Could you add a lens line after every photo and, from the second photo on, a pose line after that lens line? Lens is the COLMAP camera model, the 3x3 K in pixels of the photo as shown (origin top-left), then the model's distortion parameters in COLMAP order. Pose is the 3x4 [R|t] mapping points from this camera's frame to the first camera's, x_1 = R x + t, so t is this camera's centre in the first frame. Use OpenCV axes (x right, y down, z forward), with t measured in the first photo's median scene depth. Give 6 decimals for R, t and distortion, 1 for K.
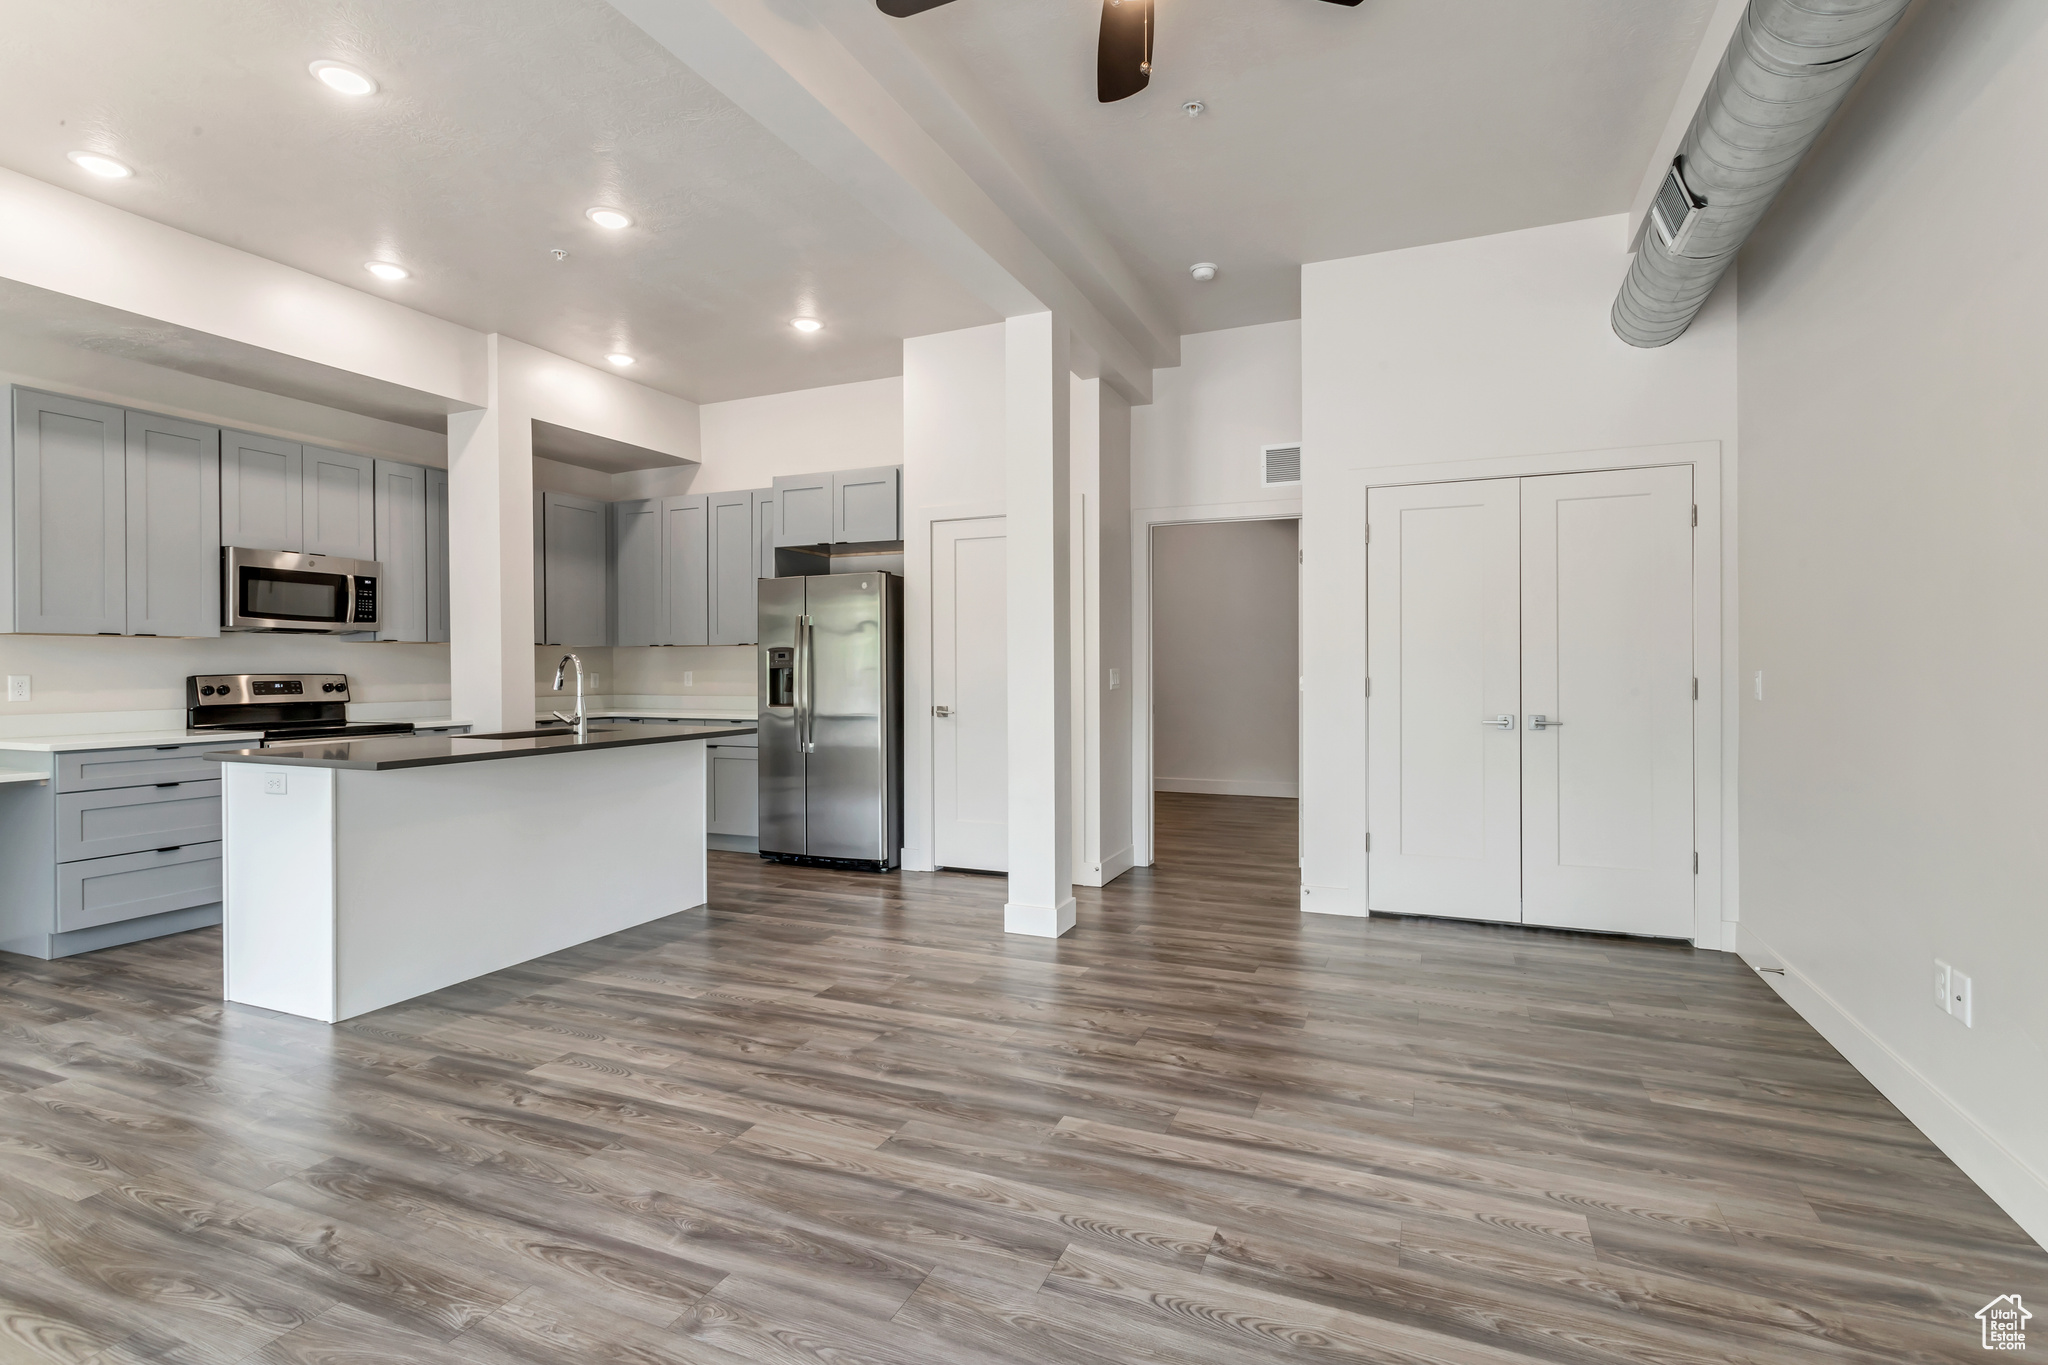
lens RADIAL K [[975.6, 0, 1022.8], [0, 975.6, 665.9], [0, 0, 1]] dist [0.004581, 0.000690]
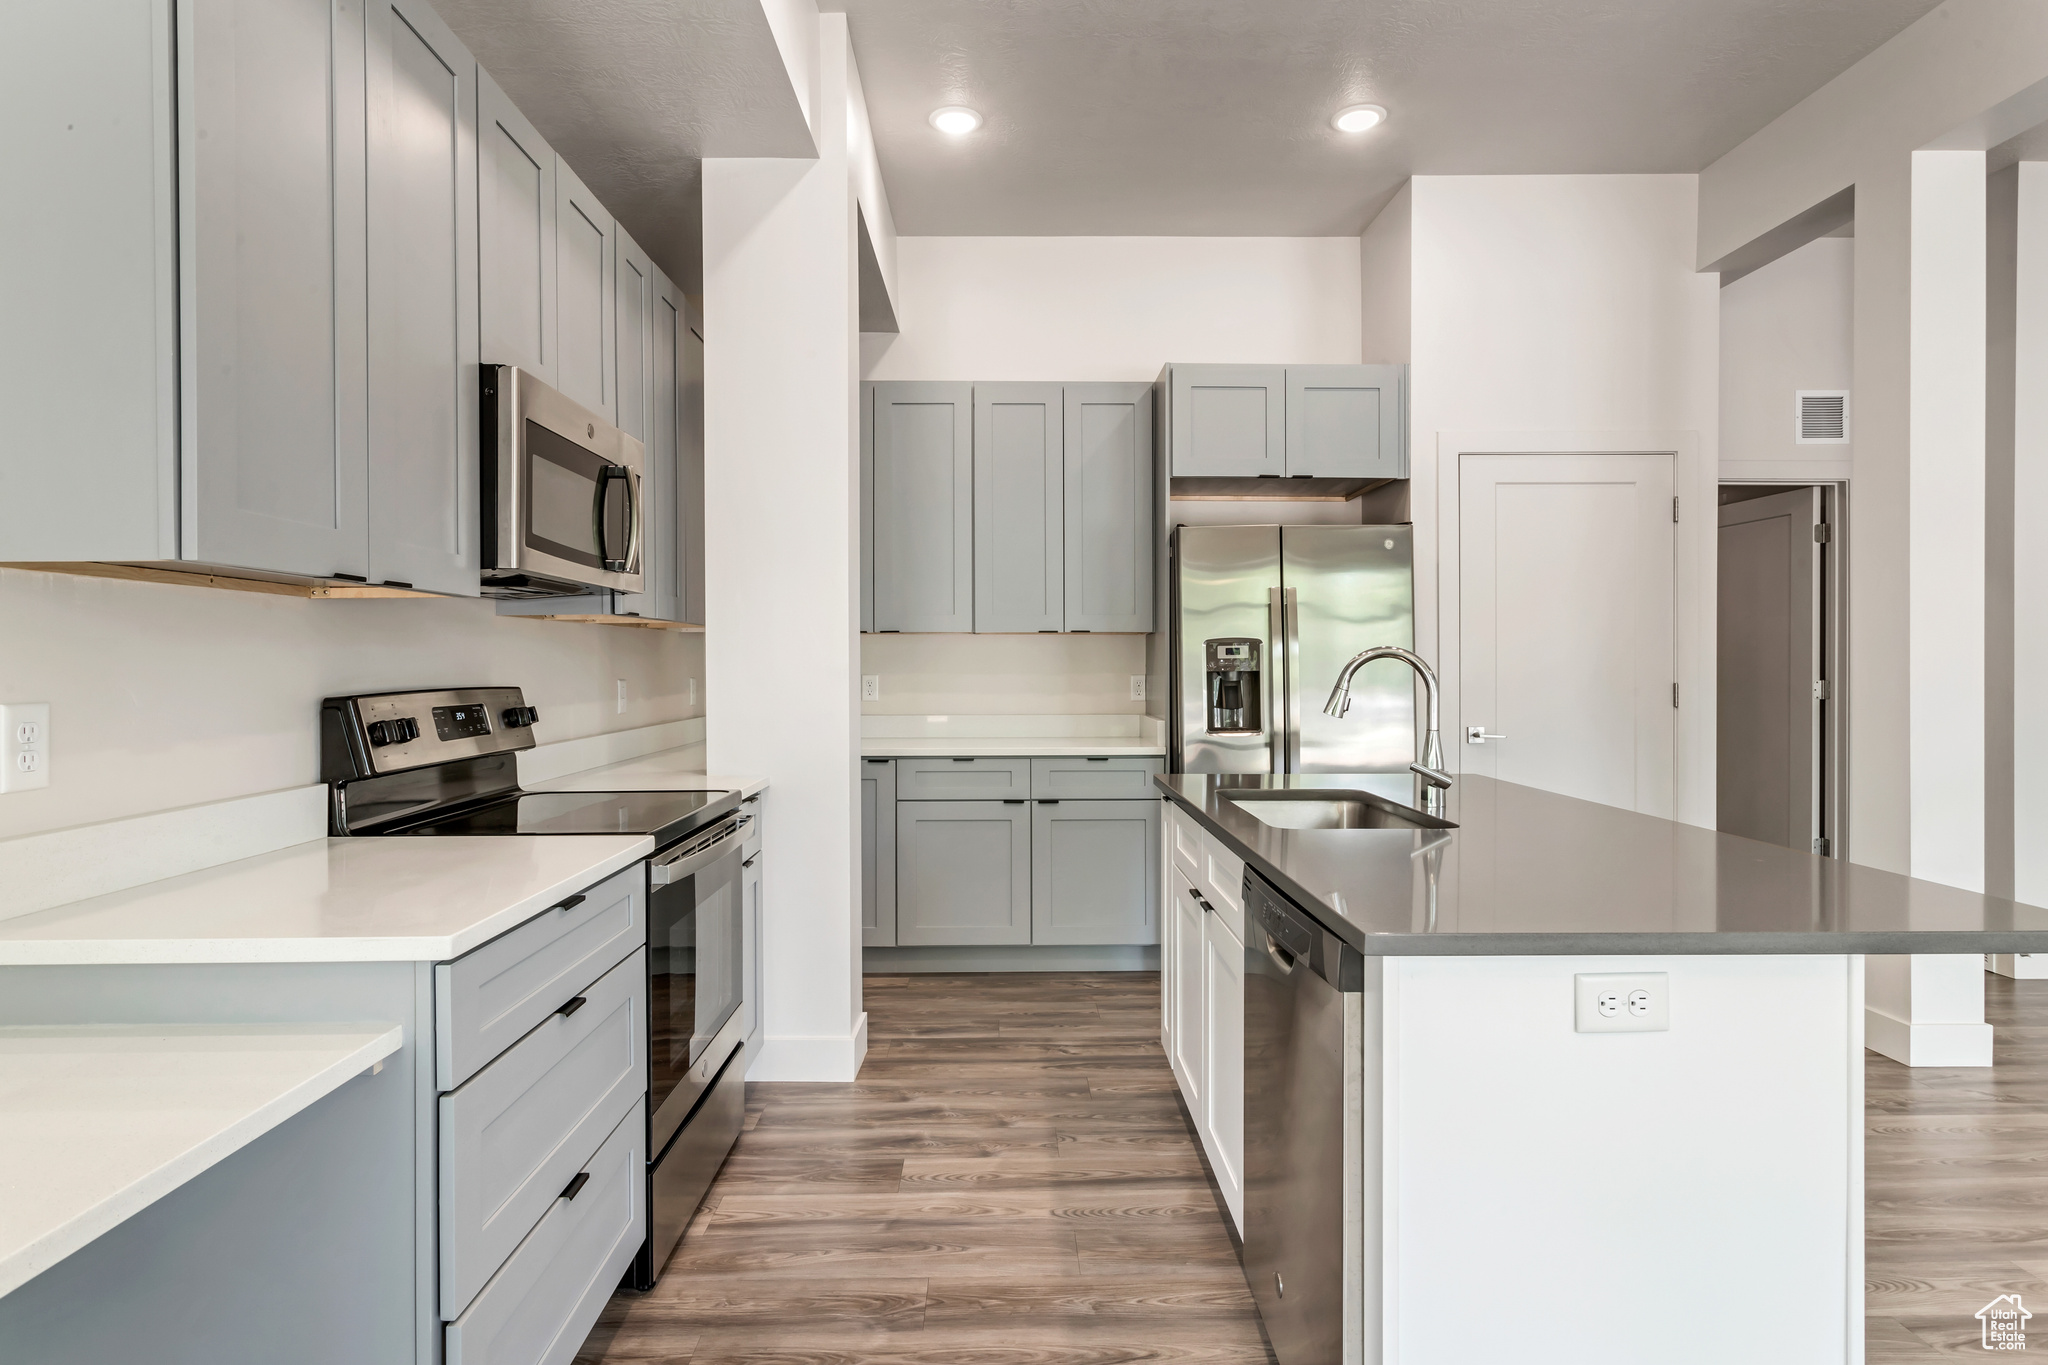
lens RADIAL K [[1082.4, 0, 1042.6], [0, 1082.4, 671.6], [0, 0, 1]] dist [-0.002363, 0.001413]
pose [[0.911485, -0.001182, 0.411332, -0.795107], [-0.002262, 0.999966, 0.007886, -0.003191], [-0.411327, -0.008119, 0.911452, 0.522972]]
